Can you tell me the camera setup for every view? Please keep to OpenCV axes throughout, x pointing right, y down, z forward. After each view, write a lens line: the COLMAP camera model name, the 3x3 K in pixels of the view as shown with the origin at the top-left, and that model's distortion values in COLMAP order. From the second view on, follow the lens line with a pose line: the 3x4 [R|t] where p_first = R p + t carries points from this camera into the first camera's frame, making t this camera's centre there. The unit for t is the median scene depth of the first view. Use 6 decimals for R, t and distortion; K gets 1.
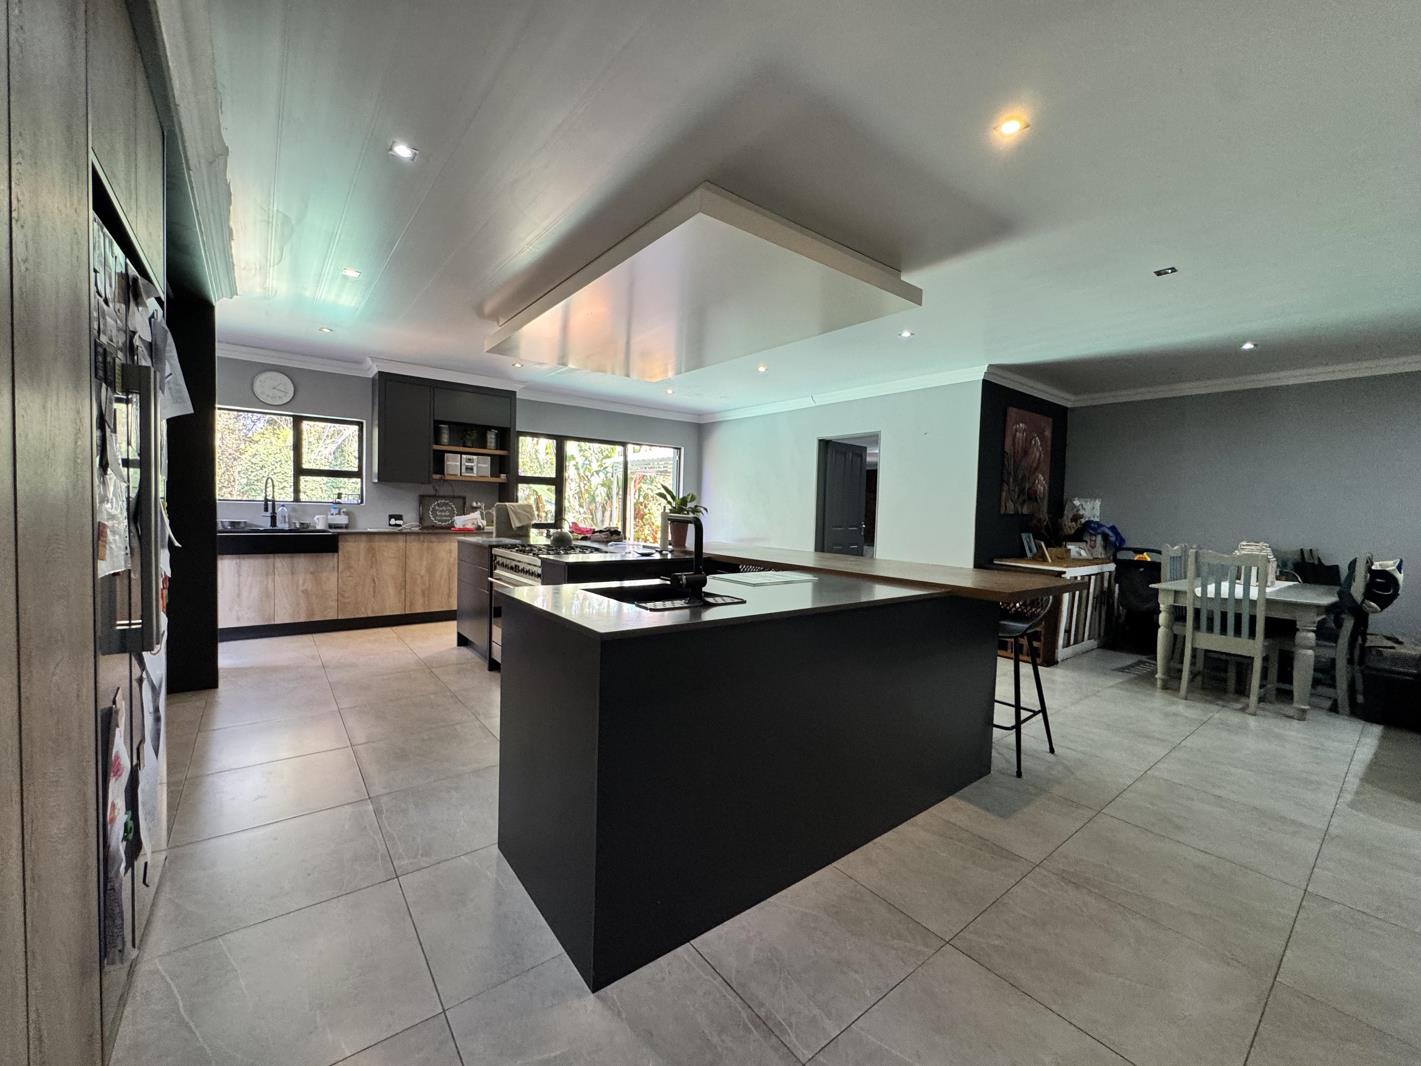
lens RADIAL K [[569.0, 0, 713.7], [0, 569.0, 533.1], [0, 0, 1]] dist [-0.000540, -0.000205]
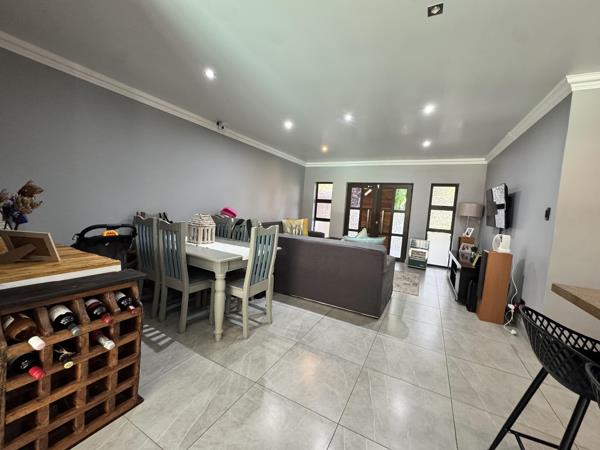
lens RADIAL K [[240.2, 0, 301.6], [0, 240.2, 221.3], [0, 0, 1]] dist [-0.000540, -0.000205]
pose [[-0.404778, -0.121433, 0.906316, 0.200361], [-0.043741, 0.992580, 0.113456, -0.037566], [-0.913368, 0.006282, -0.407086, 0.772576]]
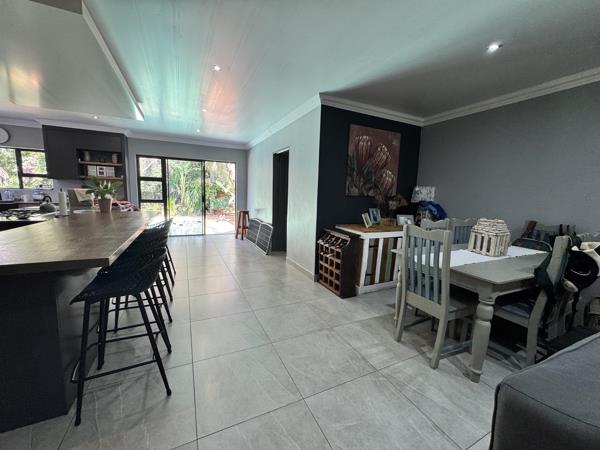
lens RADIAL K [[240.2, 0, 299.1], [0, 240.2, 225.5], [0, 0, 1]] dist [-0.000540, -0.000205]
pose [[0.977451, 0.030799, -0.208906, 0.496511], [-0.013264, 0.996308, 0.084822, -0.006489], [0.210747, -0.080139, 0.974250, 0.311103]]
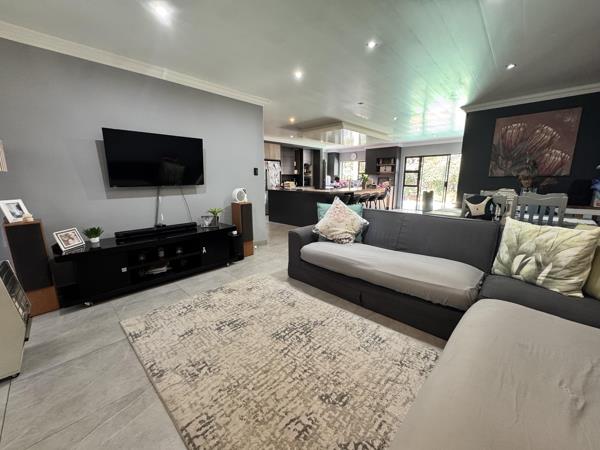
lens RADIAL K [[240.2, 0, 303.8], [0, 240.2, 226.8], [0, 0, 1]] dist [-0.000540, -0.000205]
pose [[0.161478, 0.163064, -0.973311, 1.177812], [-0.037535, 0.986556, 0.159056, 0.026242], [0.986162, 0.010849, 0.165428, 0.228625]]
